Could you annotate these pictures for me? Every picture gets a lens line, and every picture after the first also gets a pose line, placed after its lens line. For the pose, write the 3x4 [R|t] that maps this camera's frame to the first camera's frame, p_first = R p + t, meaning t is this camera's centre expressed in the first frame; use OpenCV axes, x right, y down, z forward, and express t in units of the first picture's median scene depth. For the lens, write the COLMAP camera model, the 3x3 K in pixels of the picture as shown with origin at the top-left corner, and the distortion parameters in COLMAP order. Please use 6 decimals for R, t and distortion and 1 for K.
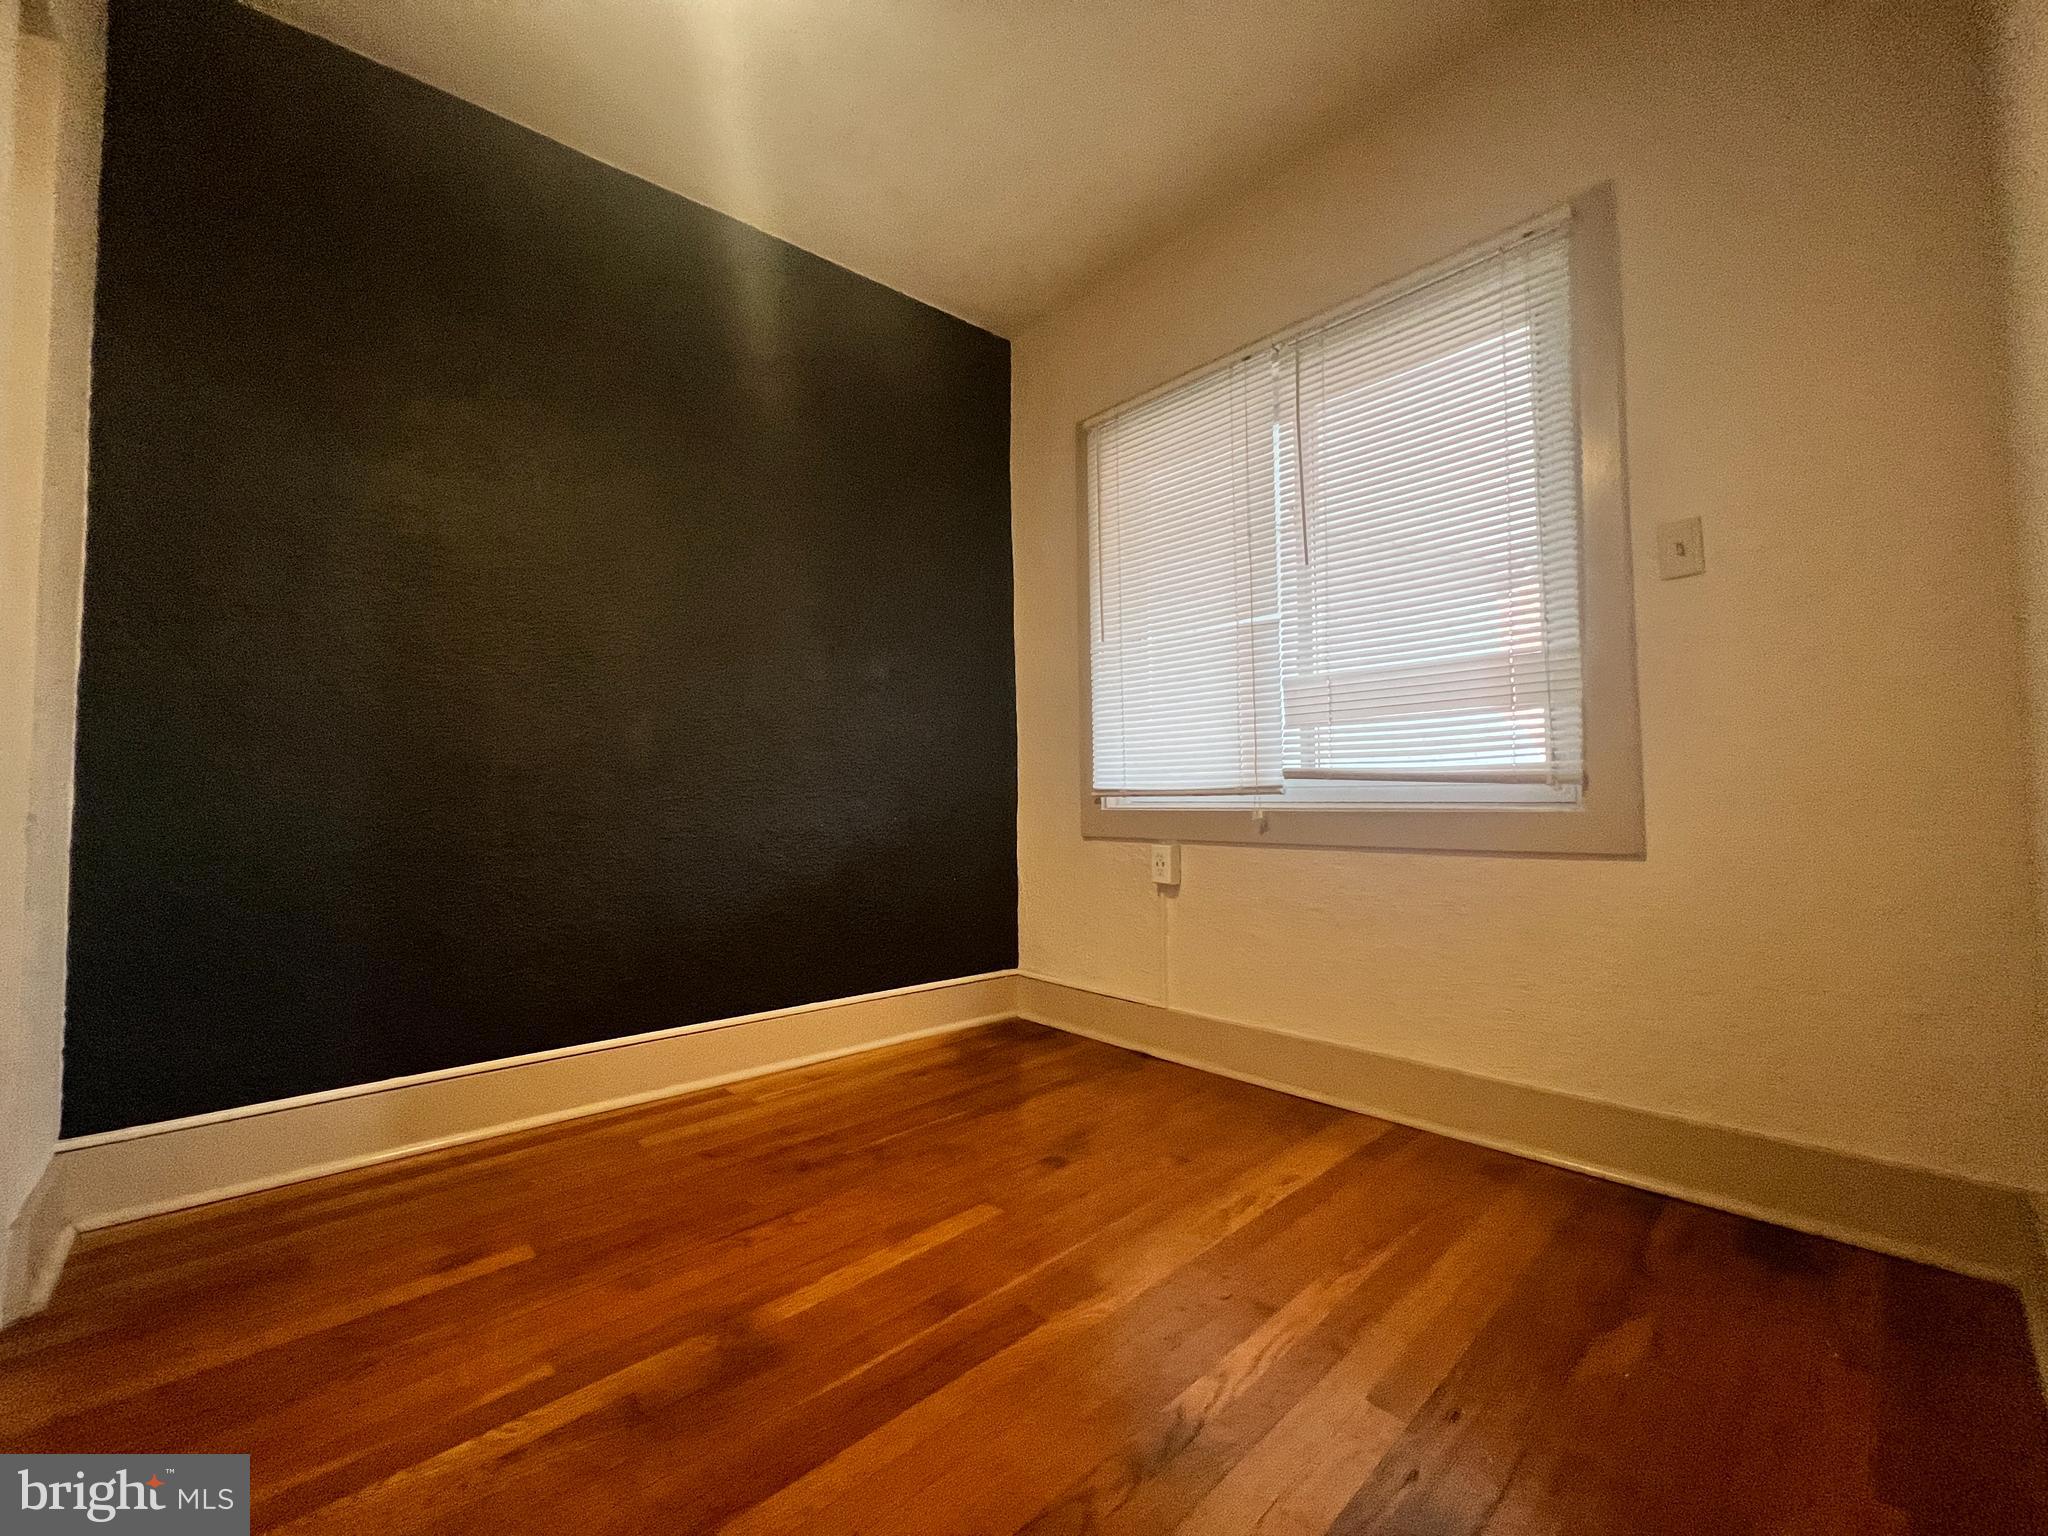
lens RADIAL K [[820.6, 0, 1017.2], [0, 820.6, 763.0], [0, 0, 1]] dist [0.000540, 0.000625]
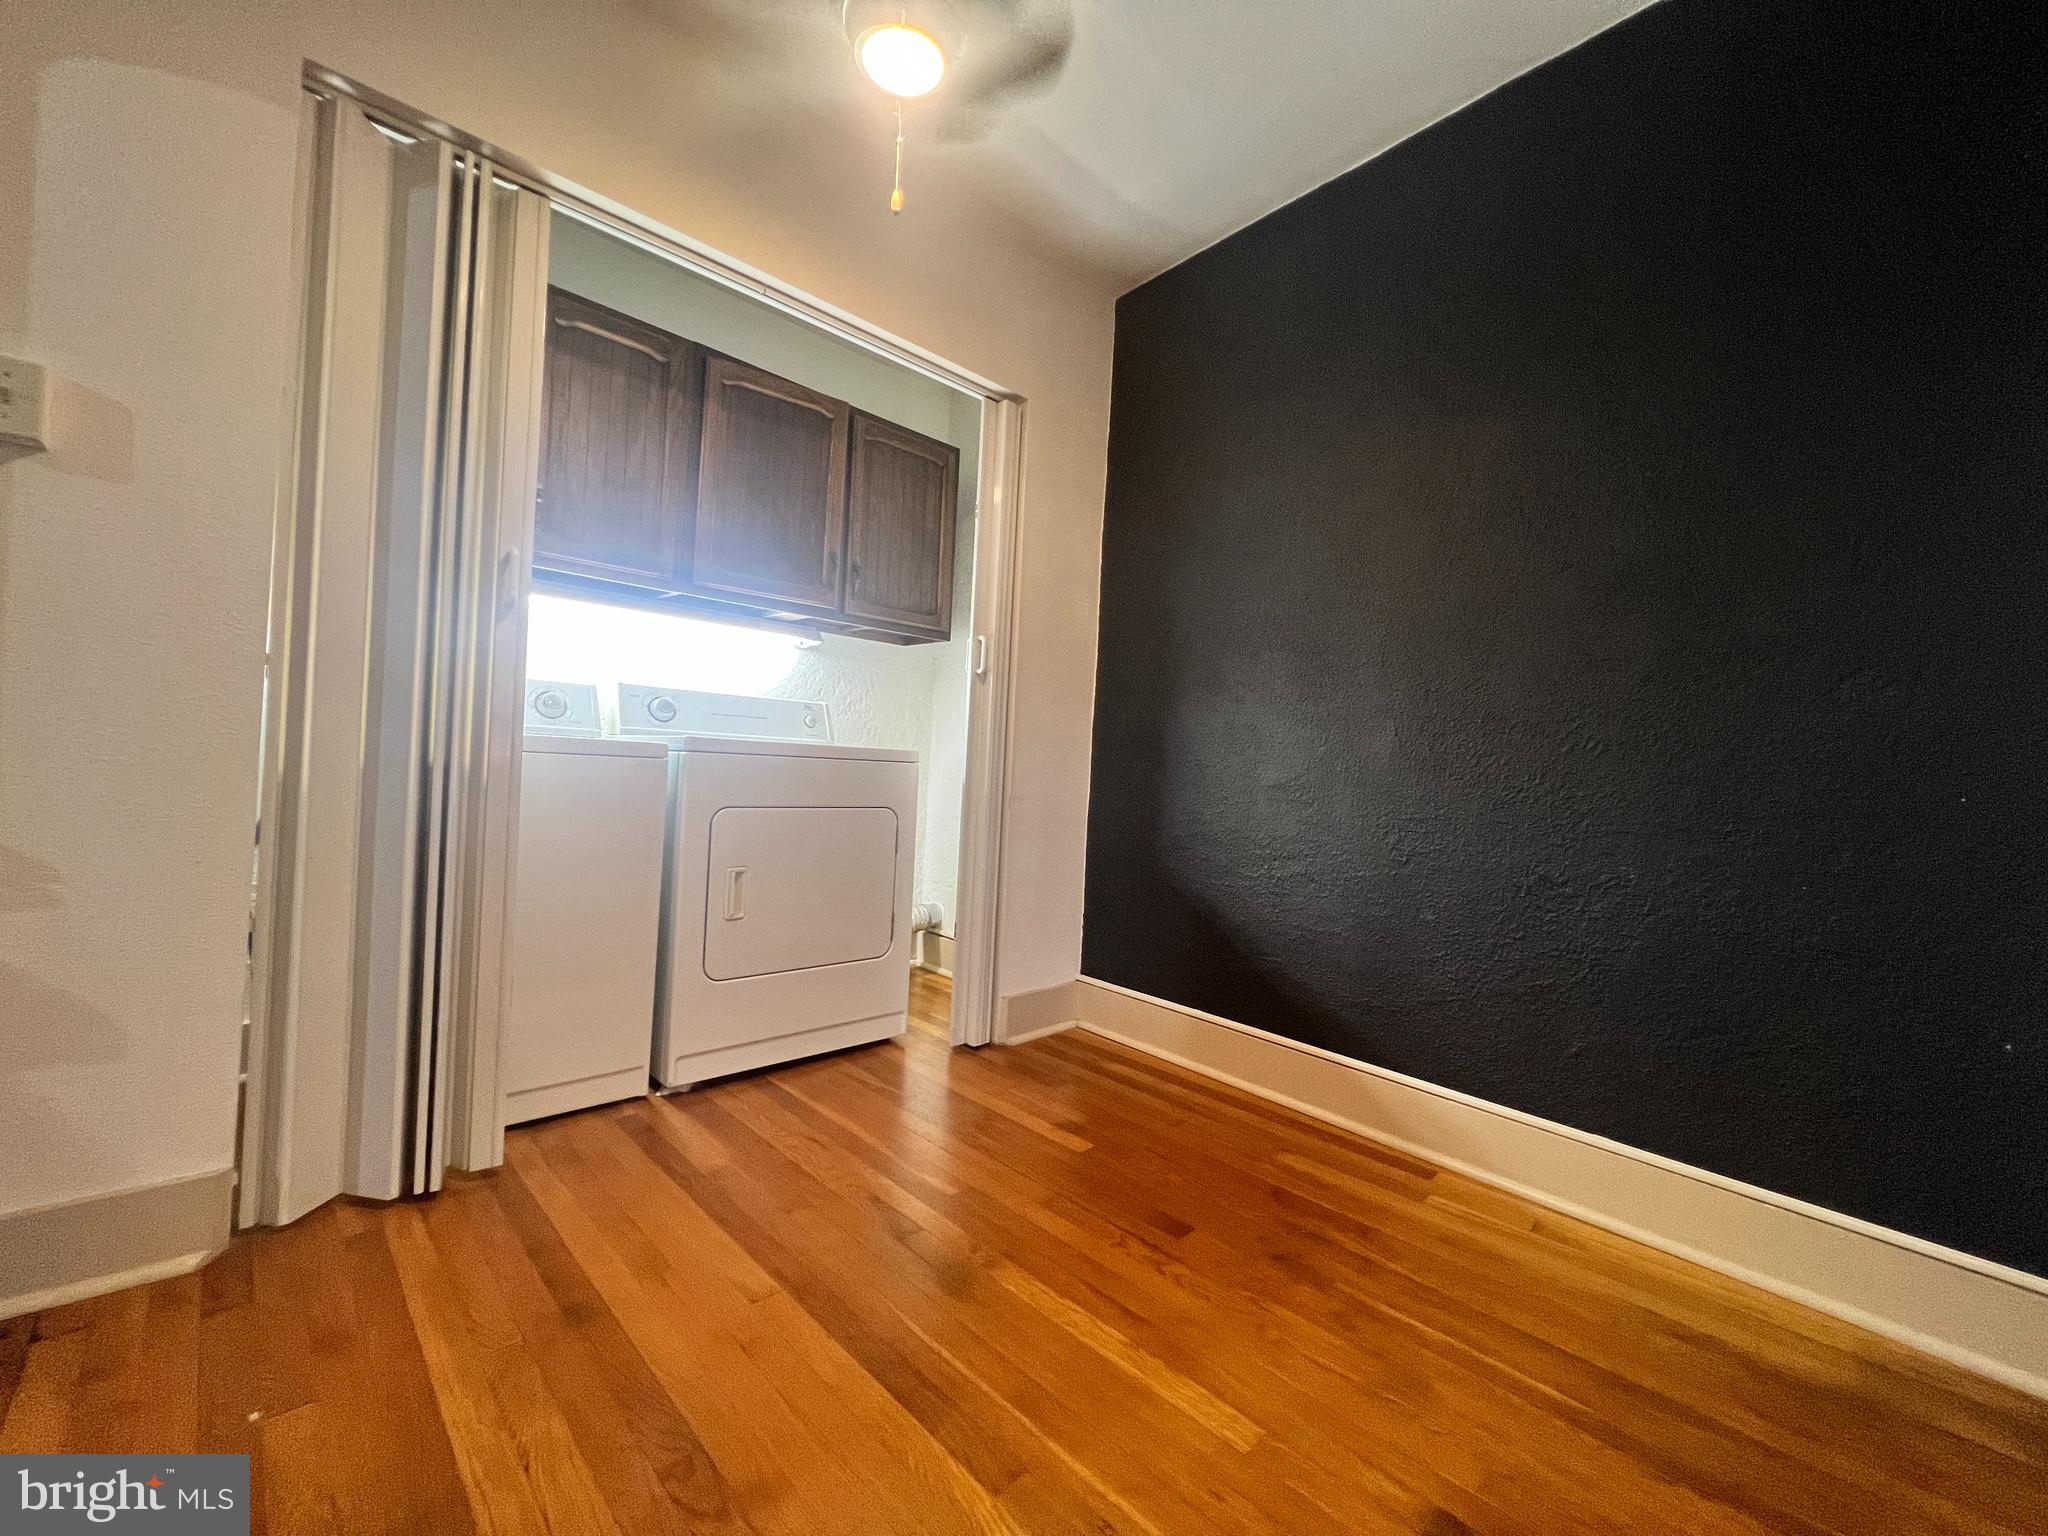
lens RADIAL K [[820.6, 0, 1017.2], [0, 820.6, 763.0], [0, 0, 1]] dist [0.000540, 0.000625]
pose [[0.030770, 0.007461, -0.999499, 0.508712], [-0.008843, 0.999935, 0.007192, -0.018890], [0.999487, 0.008617, 0.030834, 0.615730]]
